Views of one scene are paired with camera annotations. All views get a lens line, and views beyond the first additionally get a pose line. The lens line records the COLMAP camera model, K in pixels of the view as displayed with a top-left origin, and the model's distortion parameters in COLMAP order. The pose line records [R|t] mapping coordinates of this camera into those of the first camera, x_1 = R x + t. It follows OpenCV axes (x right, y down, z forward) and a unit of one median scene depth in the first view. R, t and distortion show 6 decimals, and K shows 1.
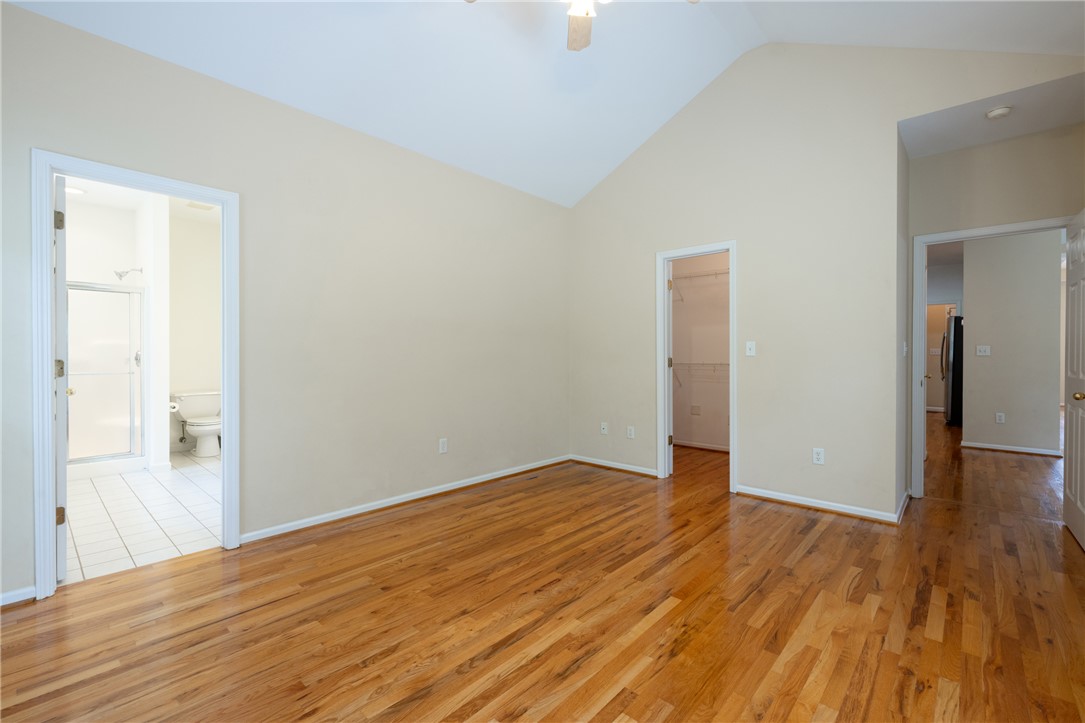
lens RADIAL K [[467.8, 0, 560.2], [0, 467.8, 356.1], [0, 0, 1]] dist [0.002085, 0.000109]
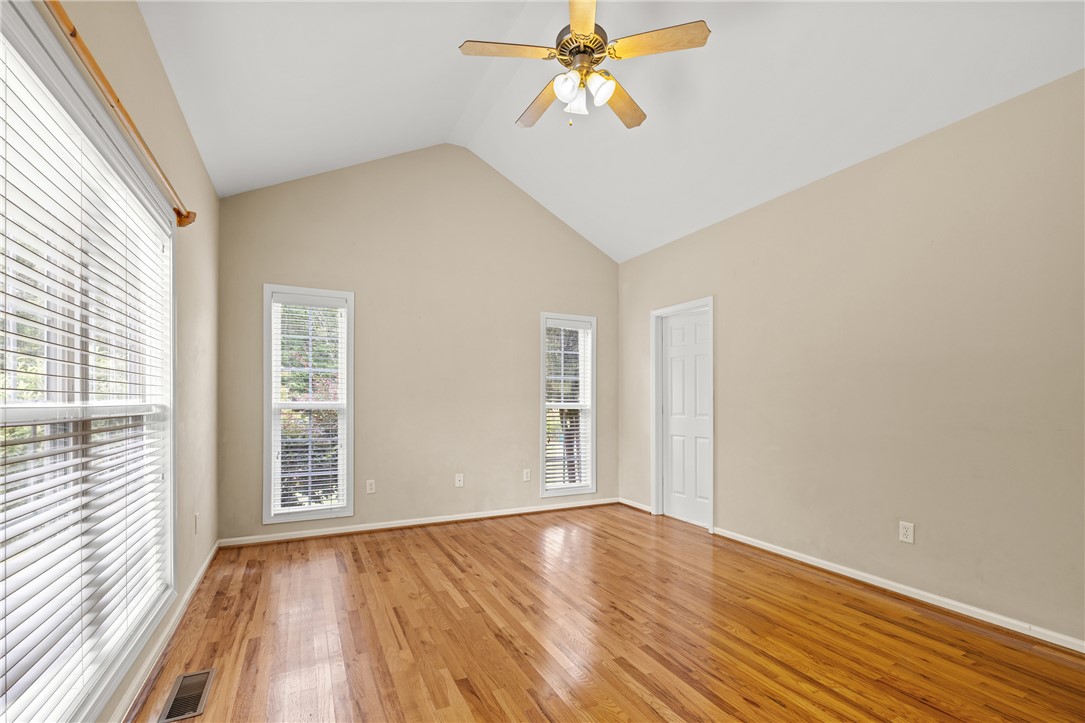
lens RADIAL K [[462.3, 0, 540.3], [0, 462.3, 353.1], [0, 0, 1]] dist [0.001615, -0.000176]
pose [[-0.367962, -0.101111, -0.924327, 0.888720], [-0.011179, 0.994479, -0.104335, -0.012468], [0.929773, -0.028059, -0.367061, 0.966383]]
